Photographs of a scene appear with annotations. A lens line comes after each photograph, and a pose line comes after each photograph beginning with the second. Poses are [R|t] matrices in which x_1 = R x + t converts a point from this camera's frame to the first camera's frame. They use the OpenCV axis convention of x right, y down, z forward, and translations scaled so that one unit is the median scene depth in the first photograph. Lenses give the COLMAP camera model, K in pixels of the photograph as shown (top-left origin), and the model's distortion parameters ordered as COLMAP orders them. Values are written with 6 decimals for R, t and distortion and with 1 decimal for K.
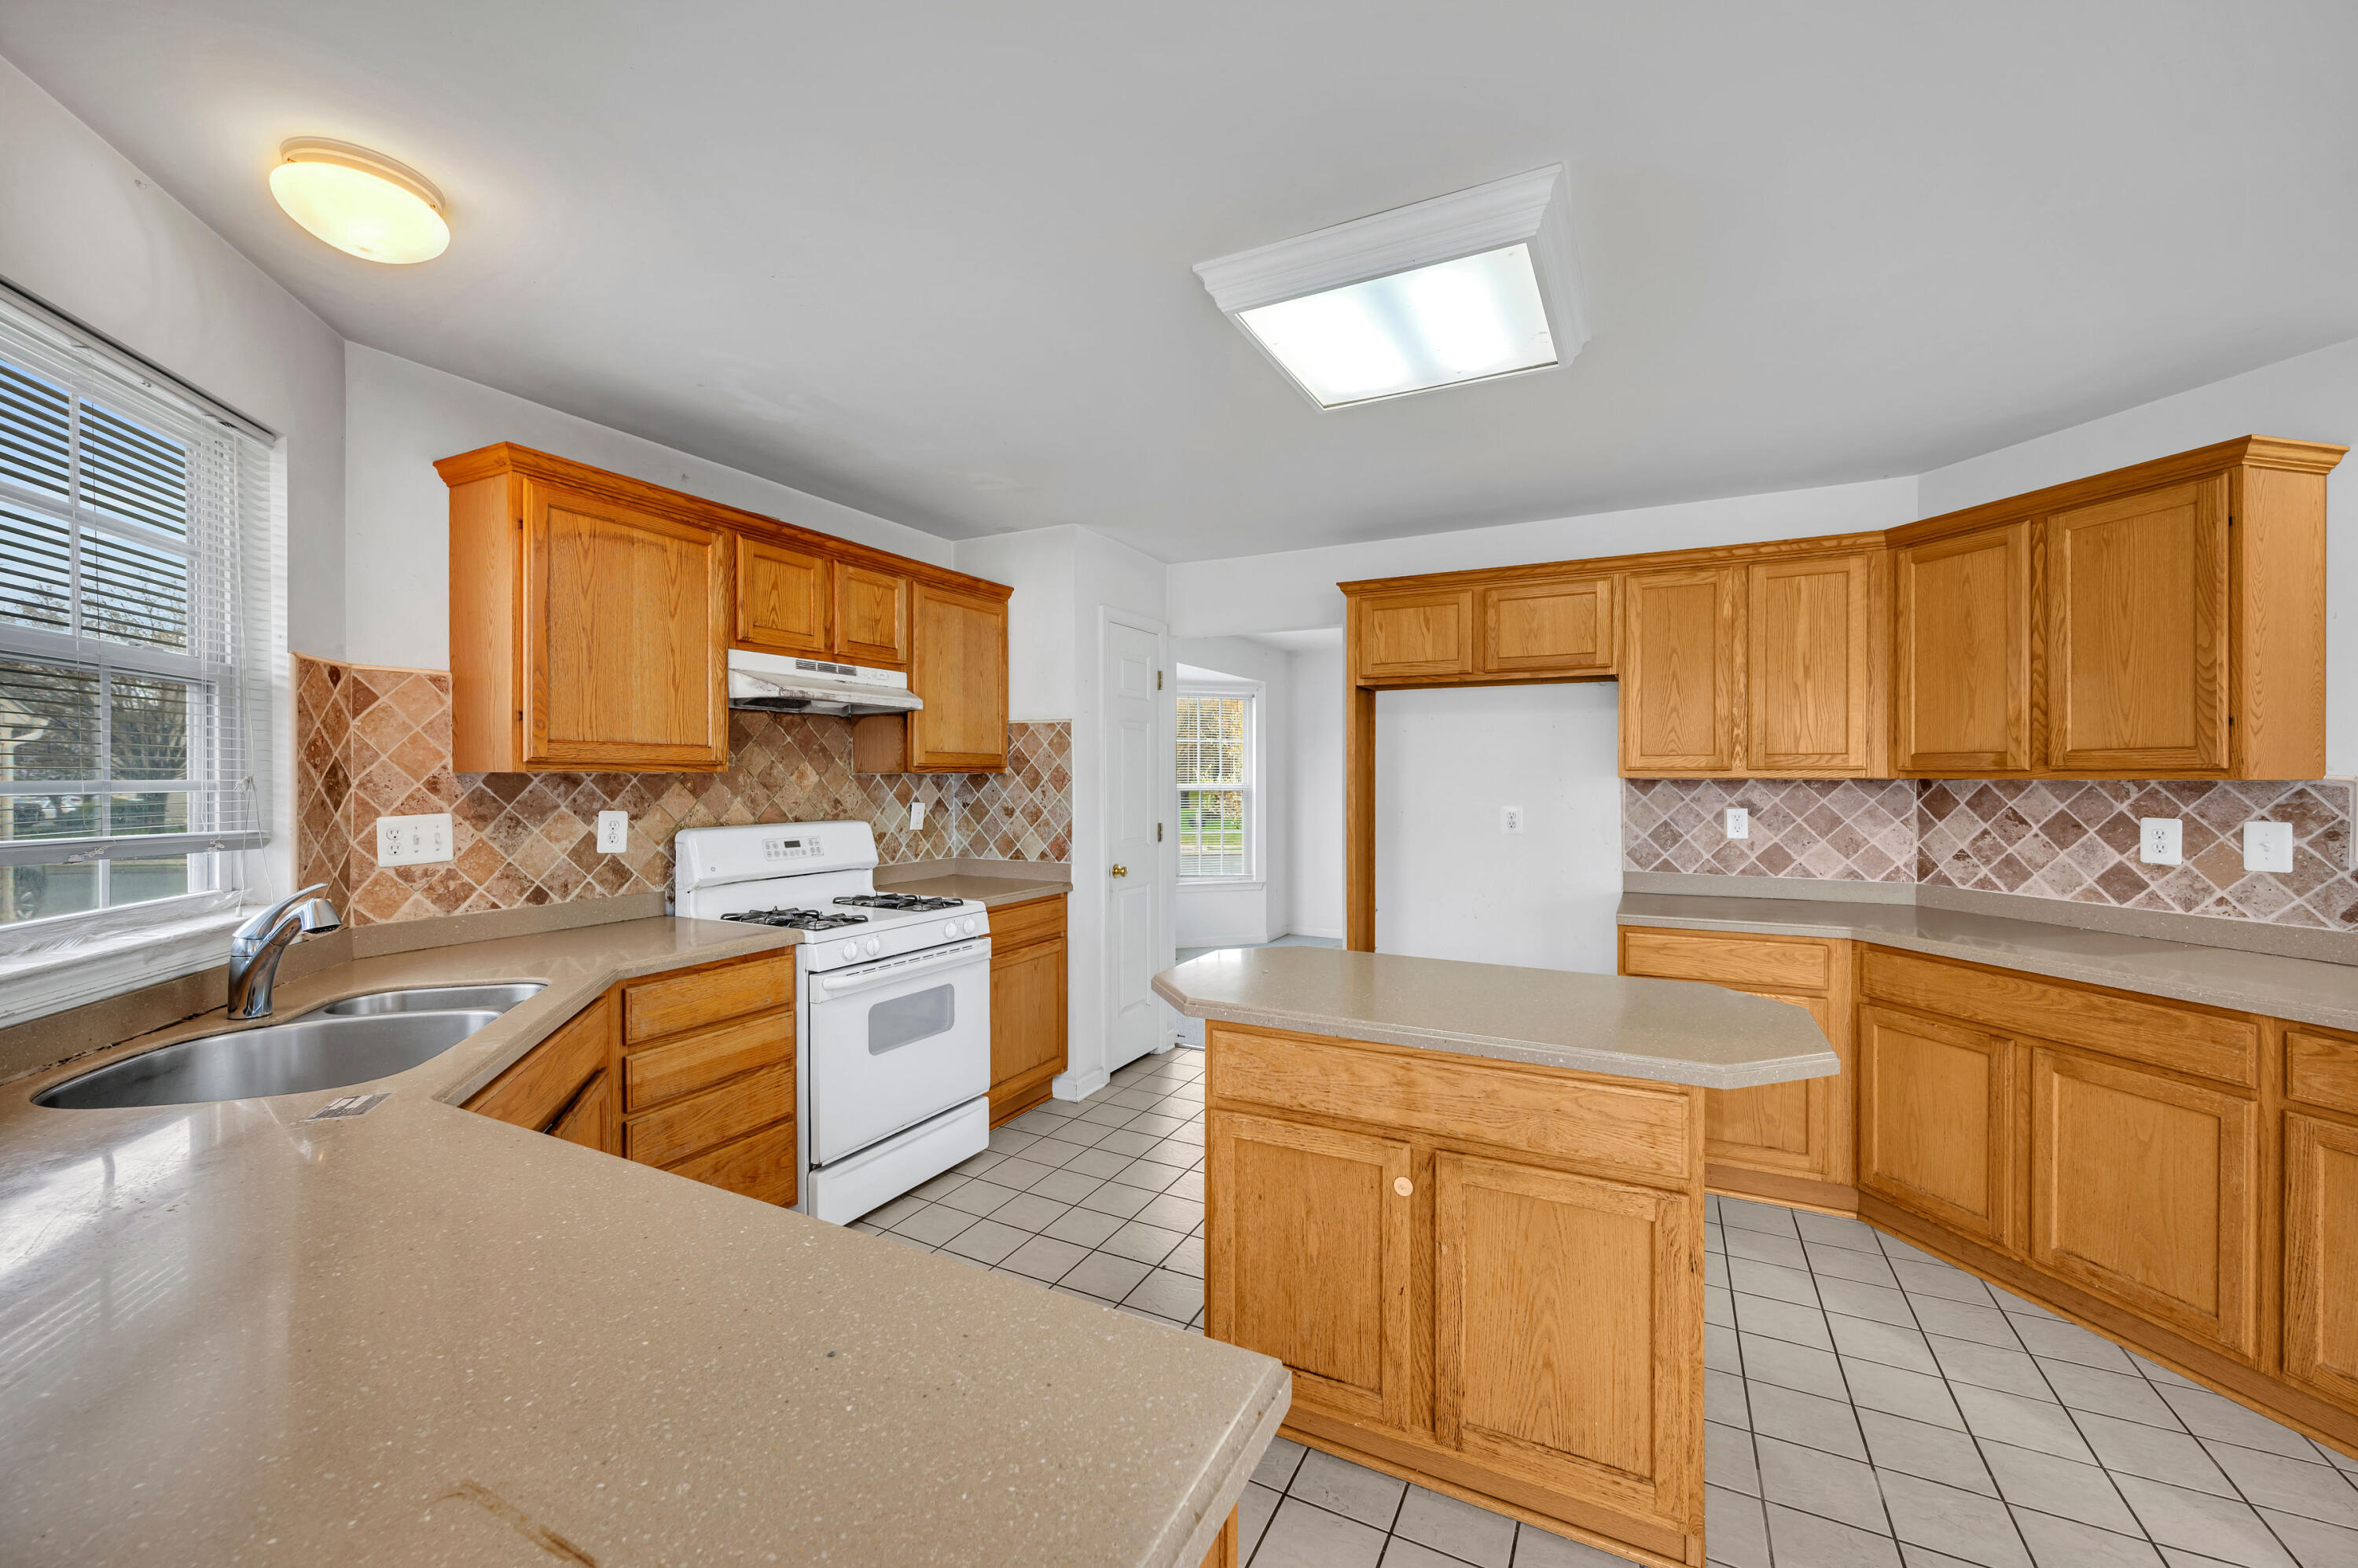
lens RADIAL K [[933.8, 0, 1170.0], [0, 933.8, 777.7], [0, 0, 1]] dist [-0.000170, 0.000428]
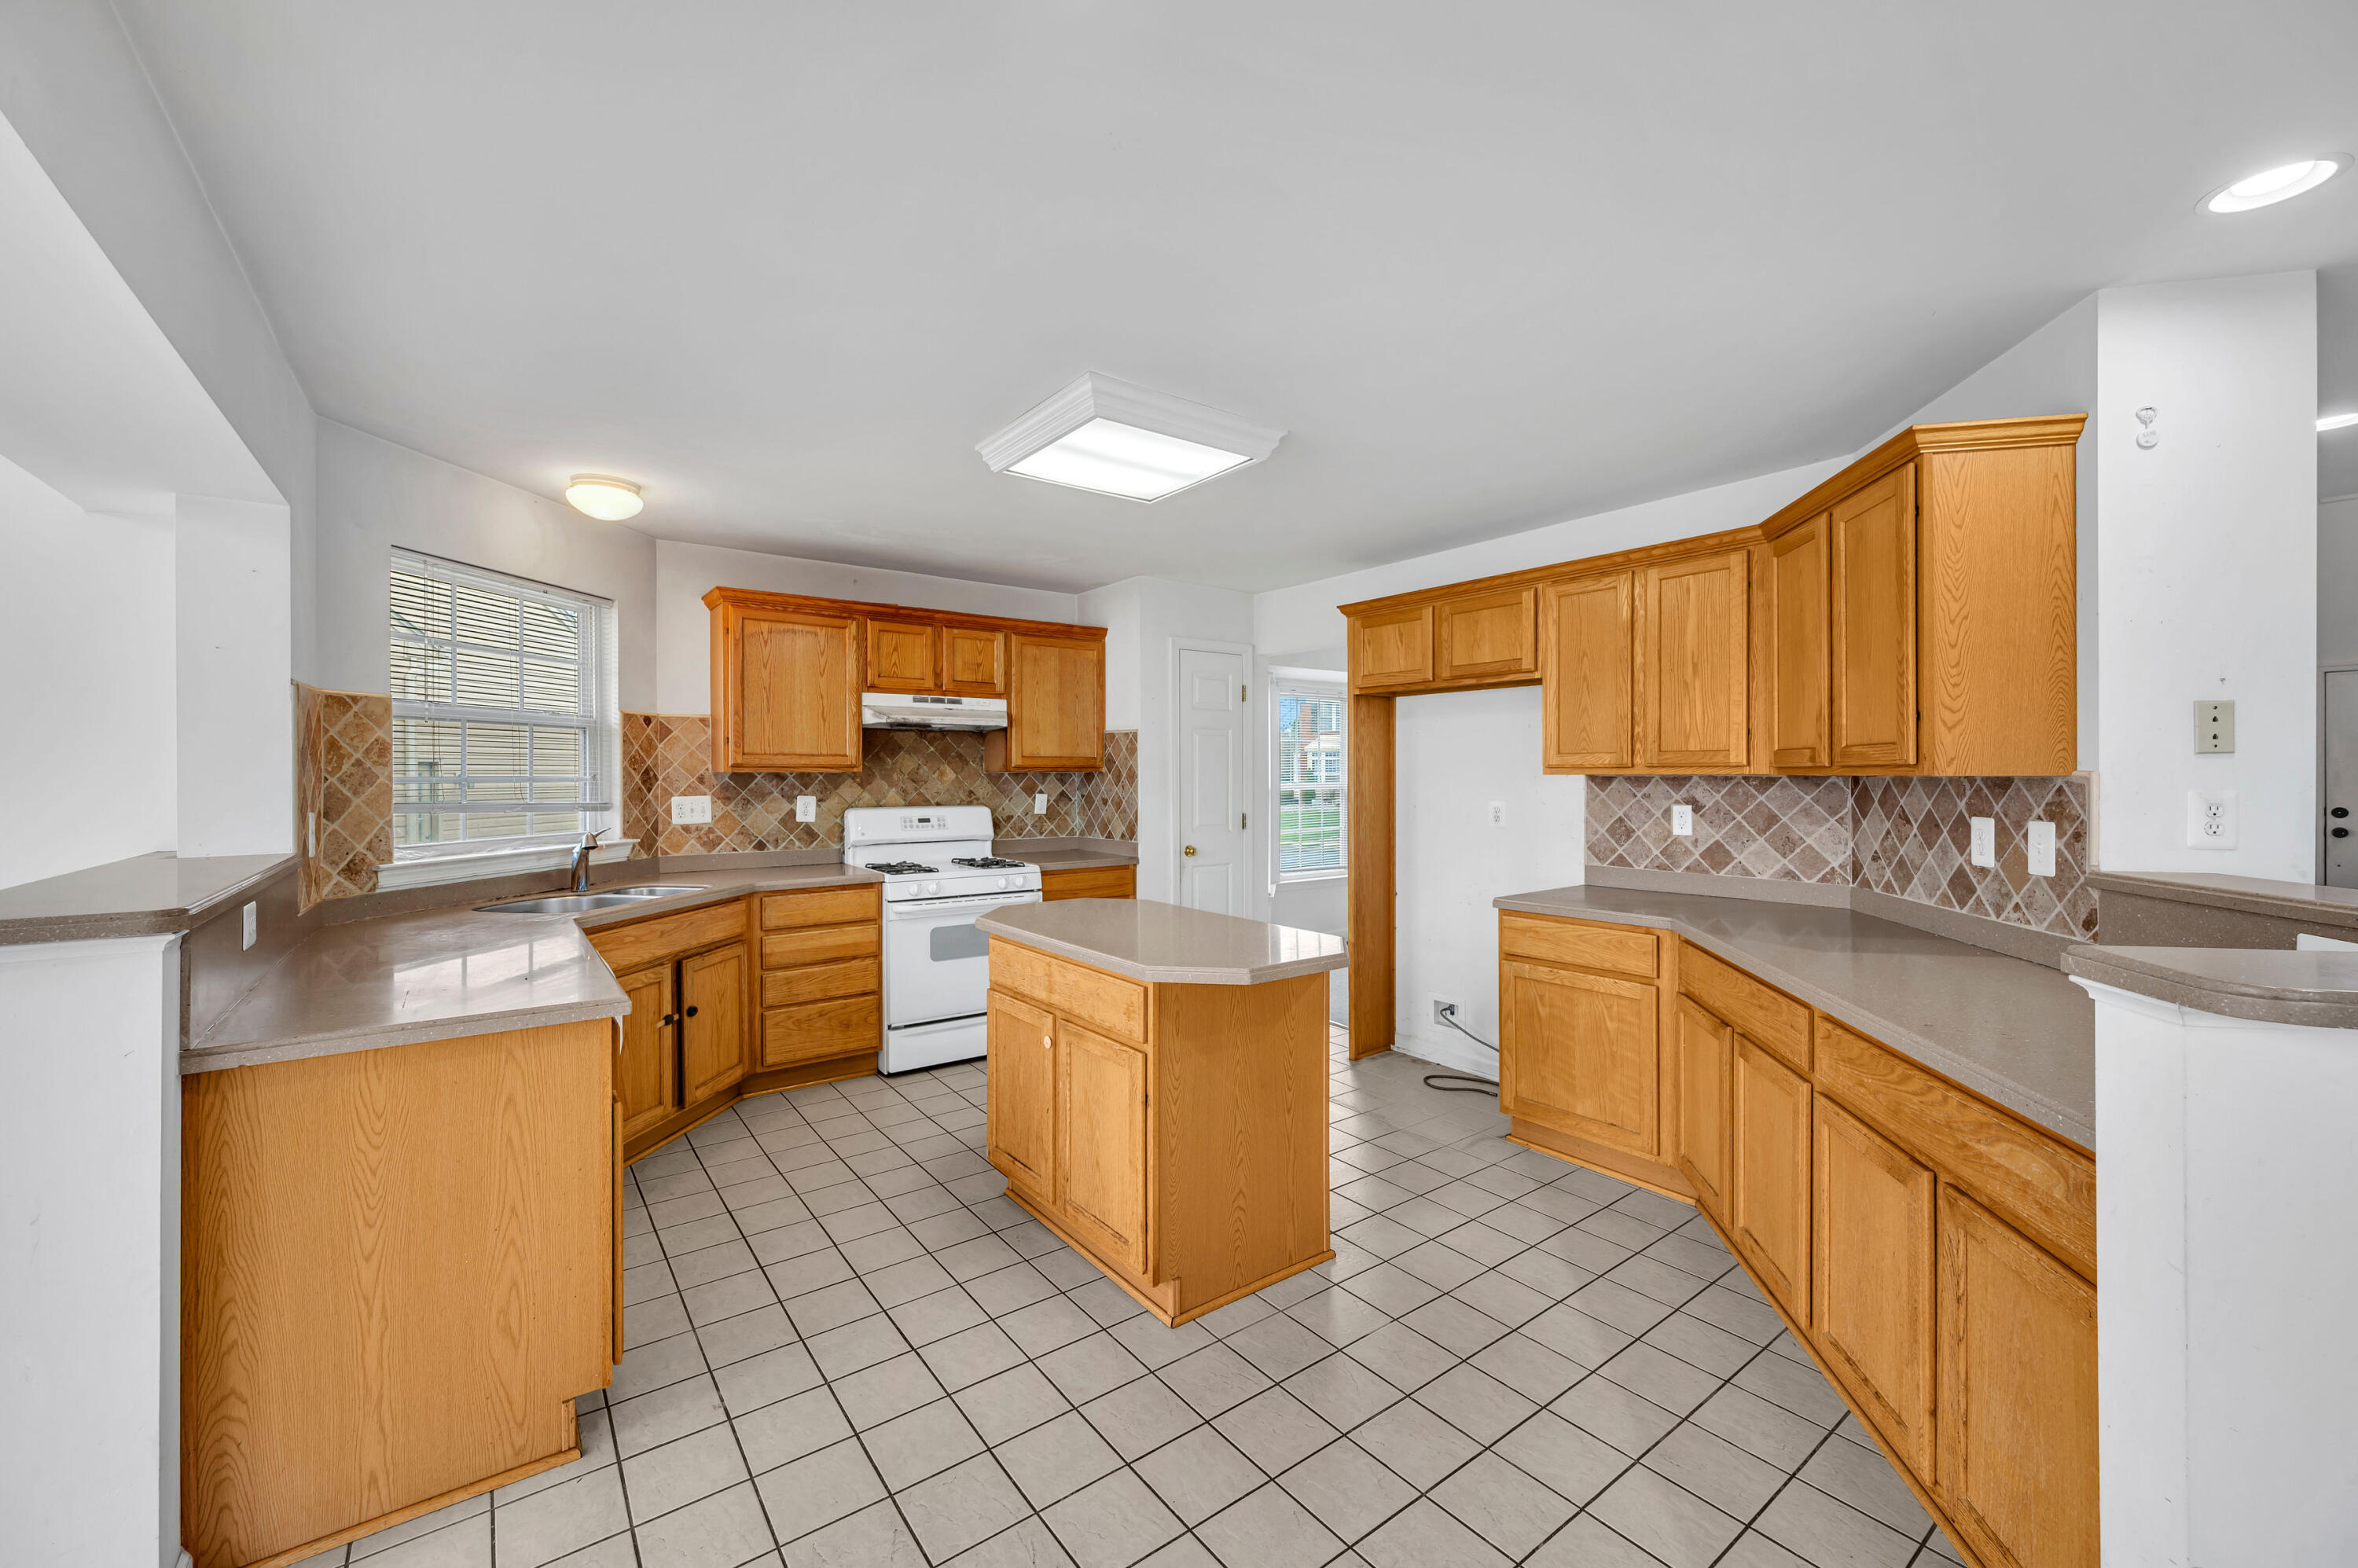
lens RADIAL K [[933.8, 0, 1169.1], [0, 933.8, 775.6], [0, 0, 1]] dist [-0.000170, 0.000428]
pose [[0.897973, -0.000711, -0.440049, 0.656721], [0.000646, 1.000000, -0.000298, 0.001315], [0.440049, -0.000016, 0.897974, -0.169287]]
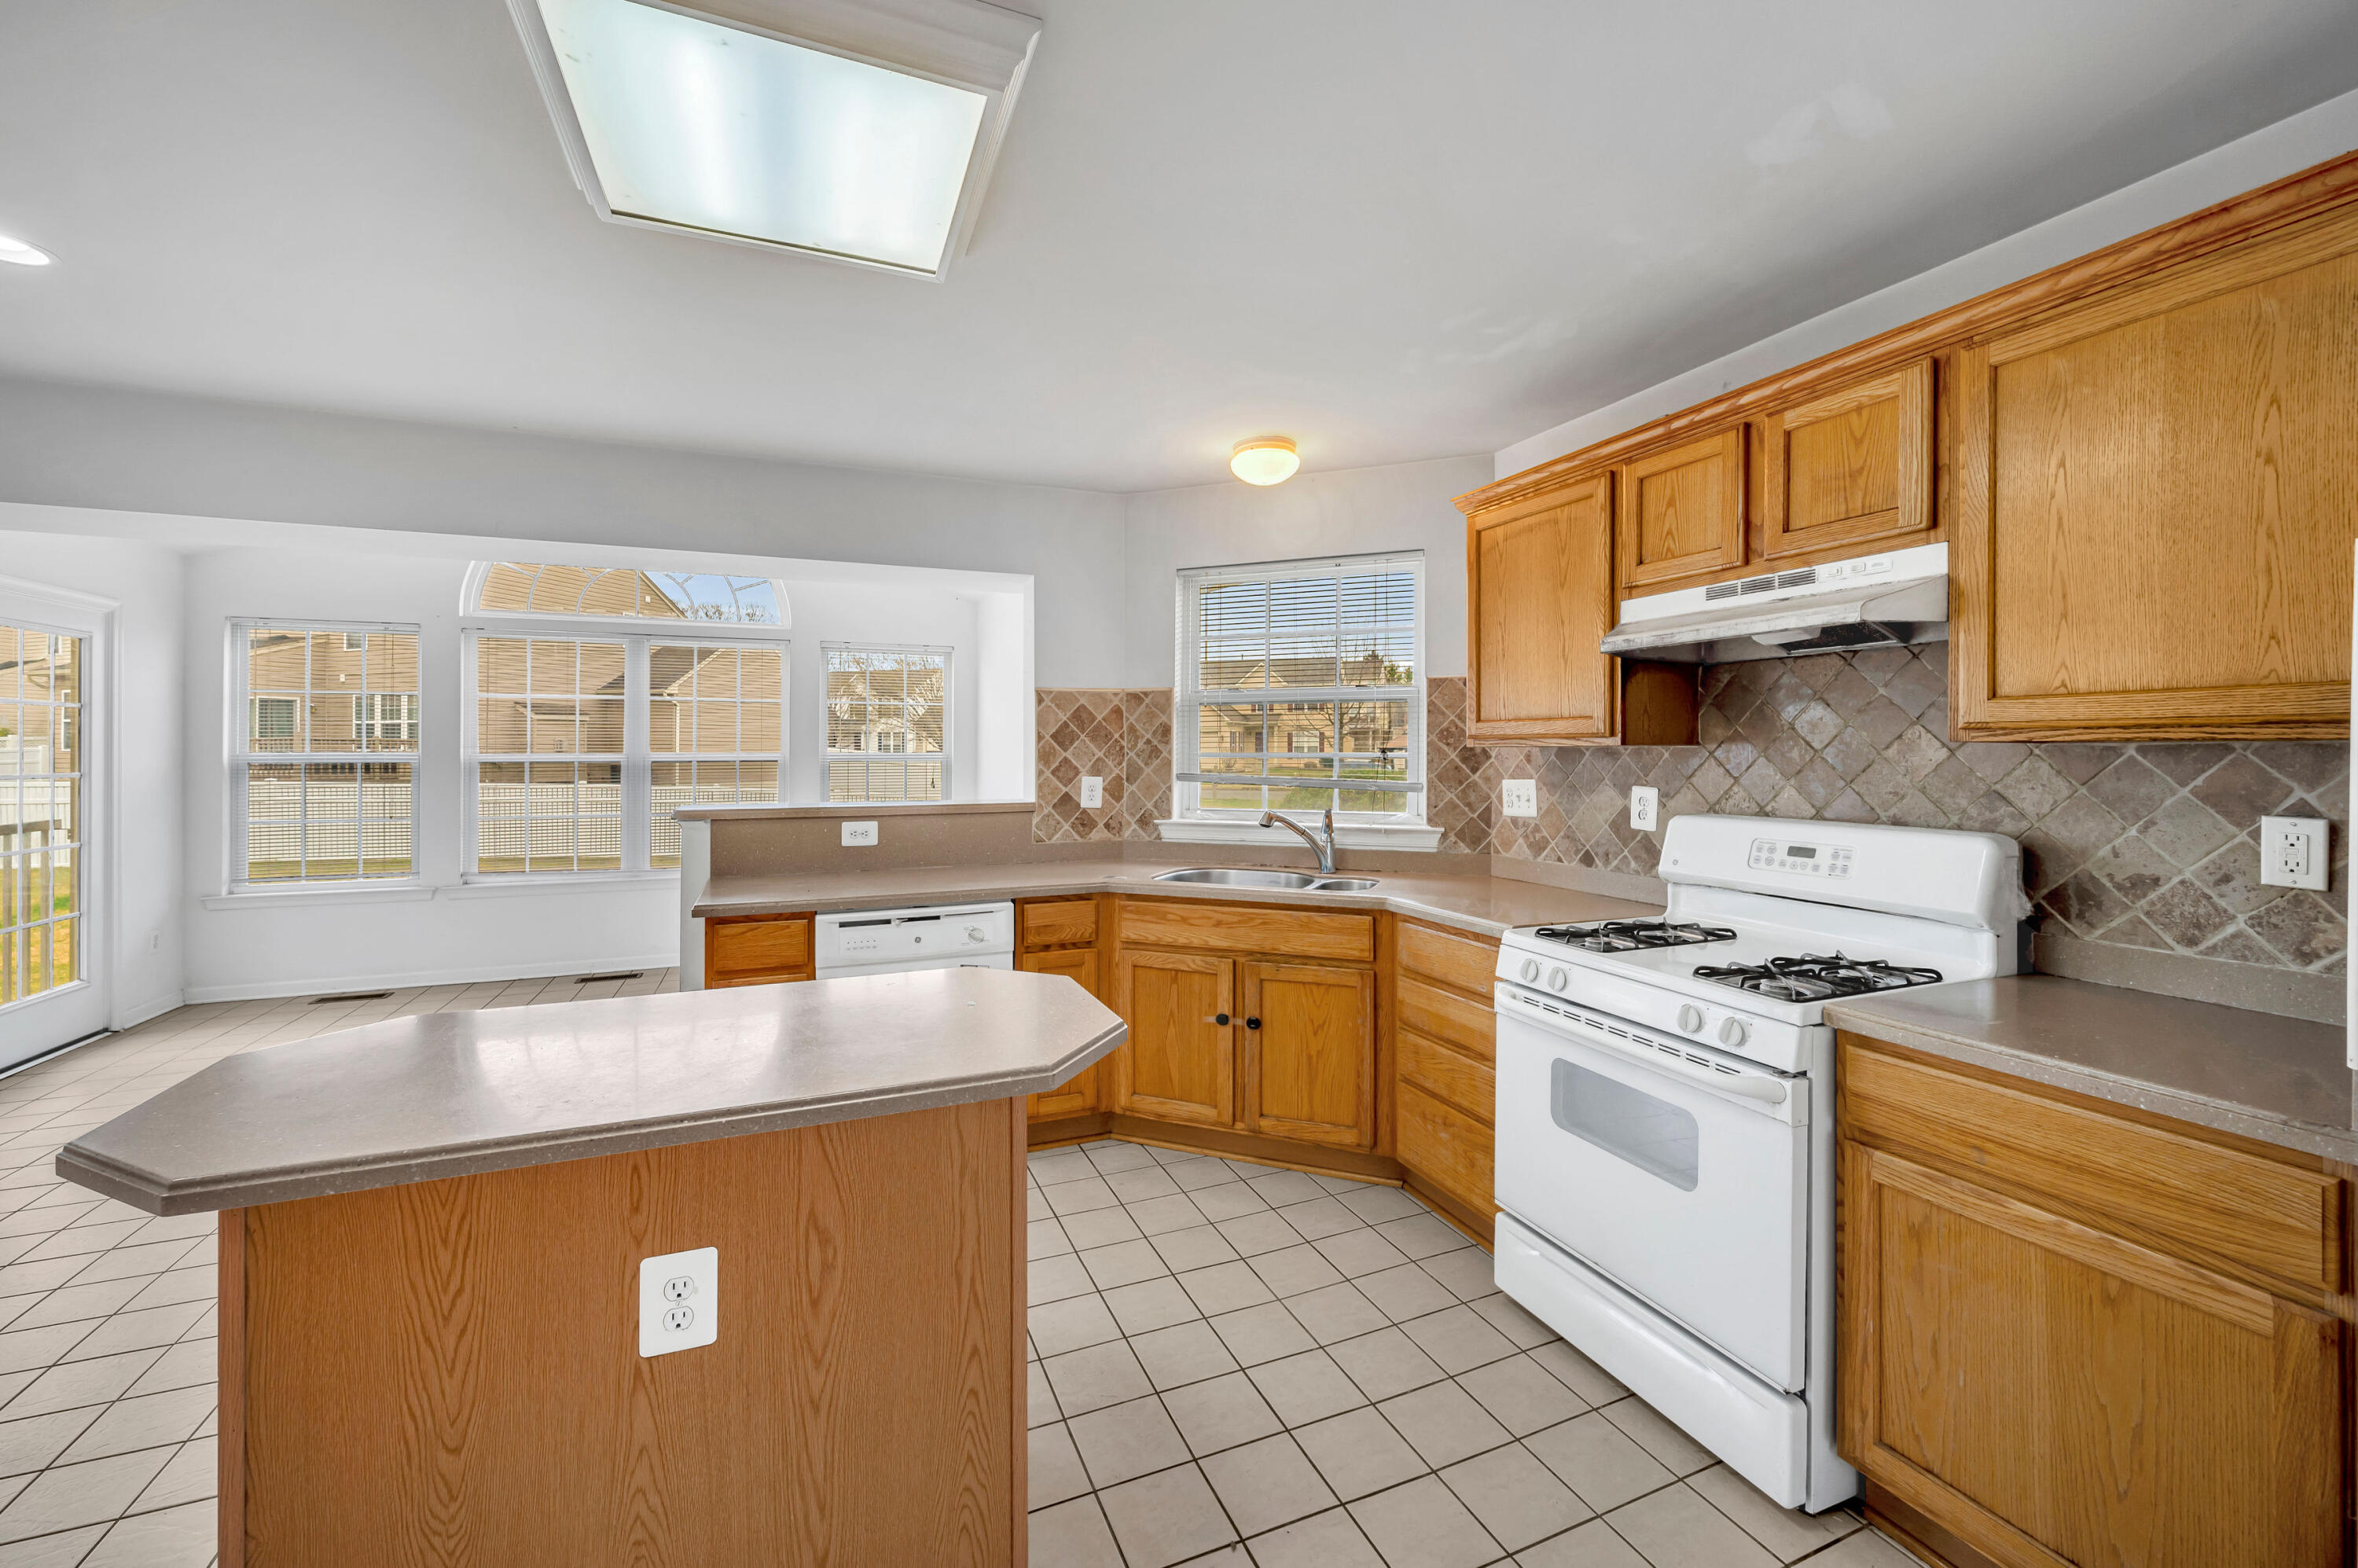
lens RADIAL K [[933.8, 0, 1174.0], [0, 933.8, 753.6], [0, 0, 1]] dist [-0.000170, 0.000428]
pose [[-0.642952, -0.000925, -0.765906, 0.436767], [-0.003633, 0.999992, 0.001841, 0.001546], [0.765898, 0.003966, -0.642950, 1.207205]]
